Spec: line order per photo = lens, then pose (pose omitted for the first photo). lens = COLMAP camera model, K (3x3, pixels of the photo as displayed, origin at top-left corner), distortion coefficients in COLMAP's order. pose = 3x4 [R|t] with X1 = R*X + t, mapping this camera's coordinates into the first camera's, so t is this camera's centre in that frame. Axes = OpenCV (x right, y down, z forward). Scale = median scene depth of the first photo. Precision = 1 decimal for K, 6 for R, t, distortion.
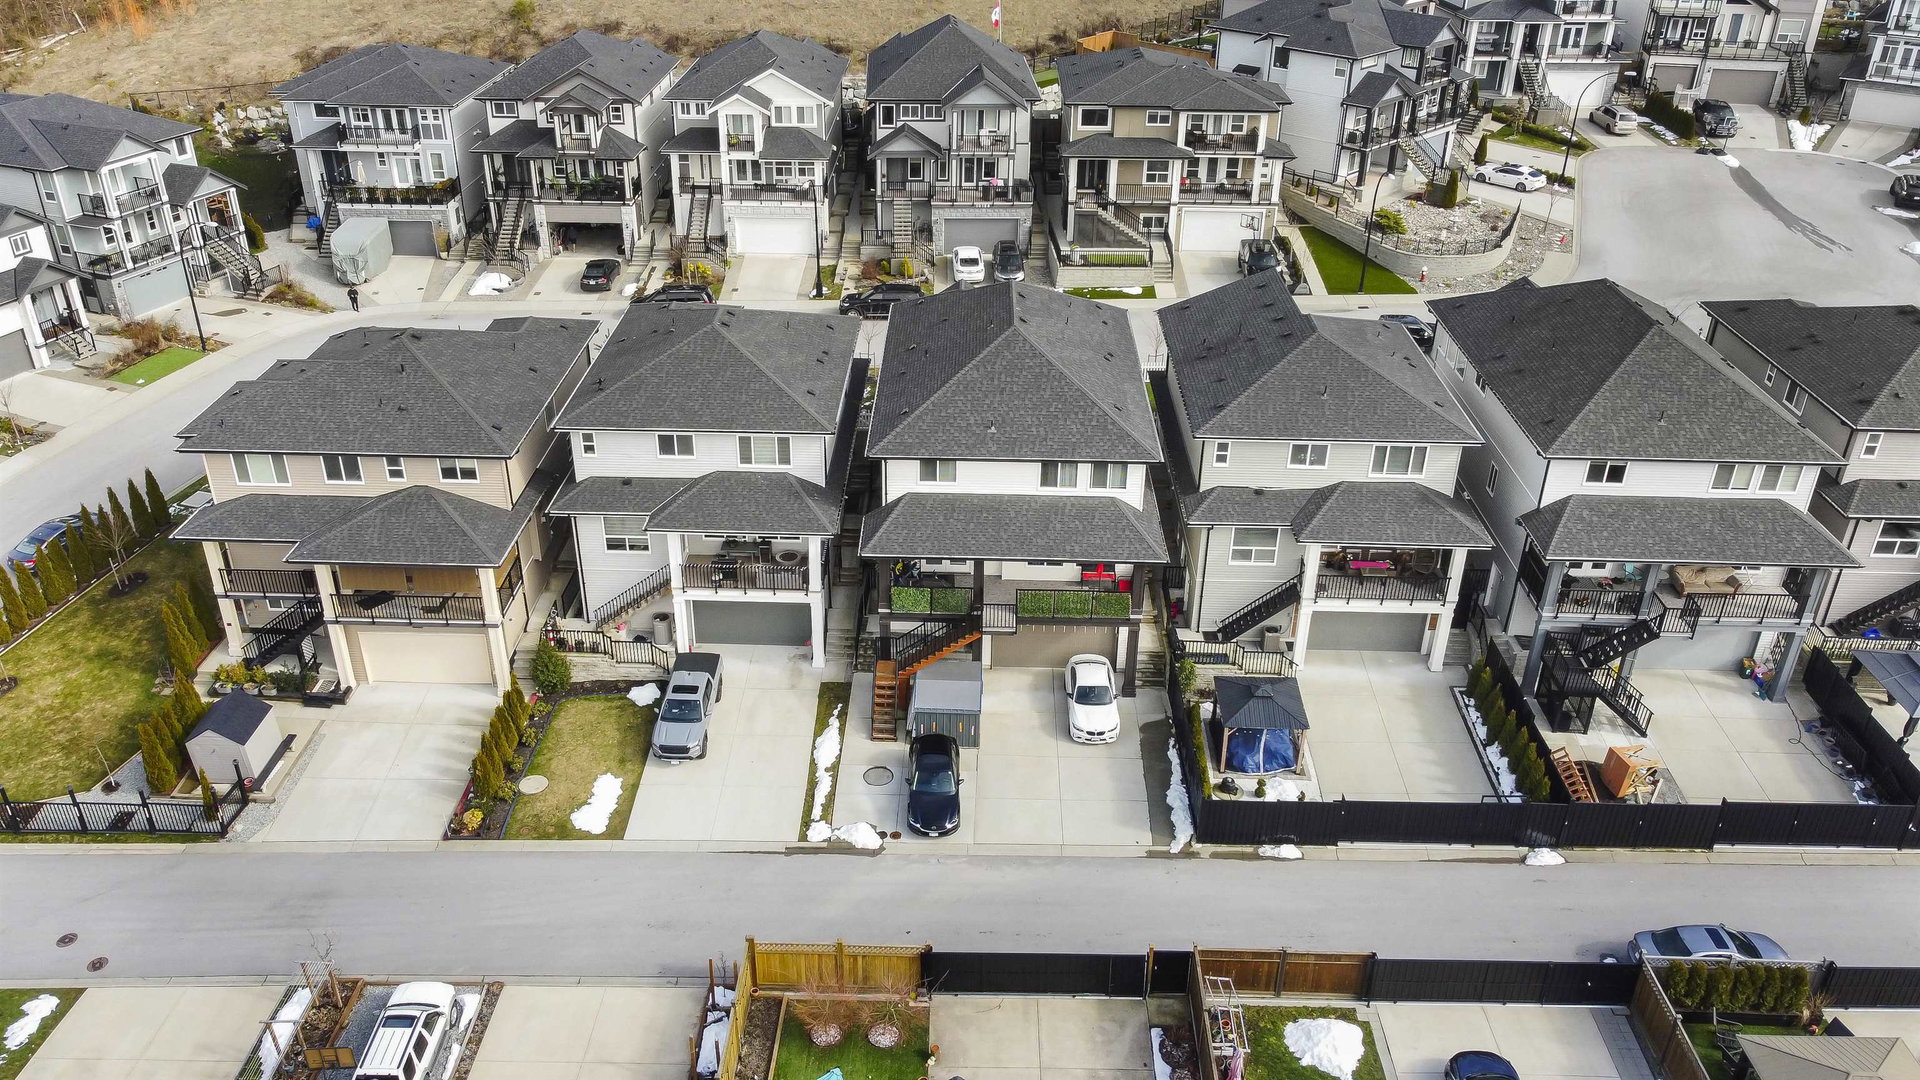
lens RADIAL K [[1467.8, 0, 955.4], [0, 1467.8, 536.7], [0, 0, 1]] dist [-0.002902, -0.002629]
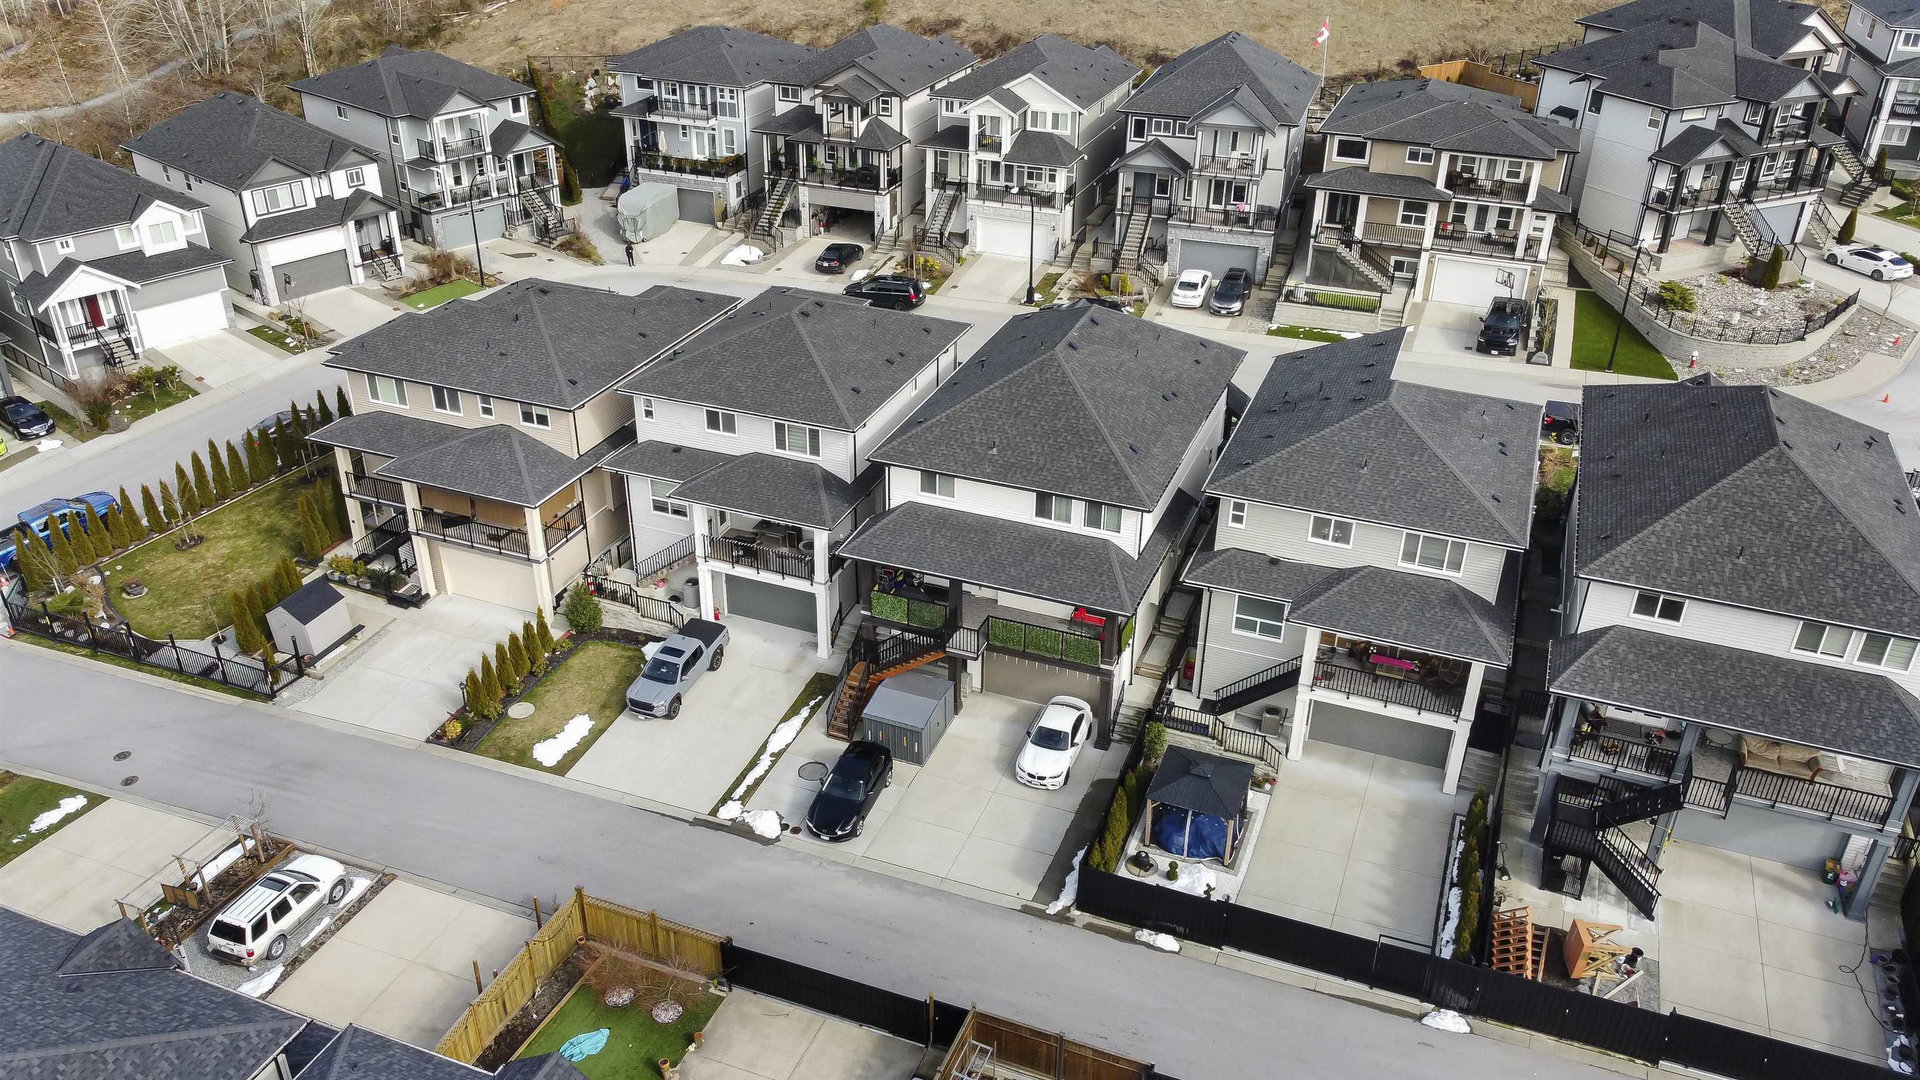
lens RADIAL K [[1467.8, 0, 956.4], [0, 1467.8, 544.6], [0, 0, 1]] dist [-0.002902, -0.002629]
pose [[0.937939, 0.167470, -0.303685, 0.299399], [-0.166803, 0.985583, 0.028333, -0.033707], [0.304052, 0.024081, 0.952351, 0.057049]]
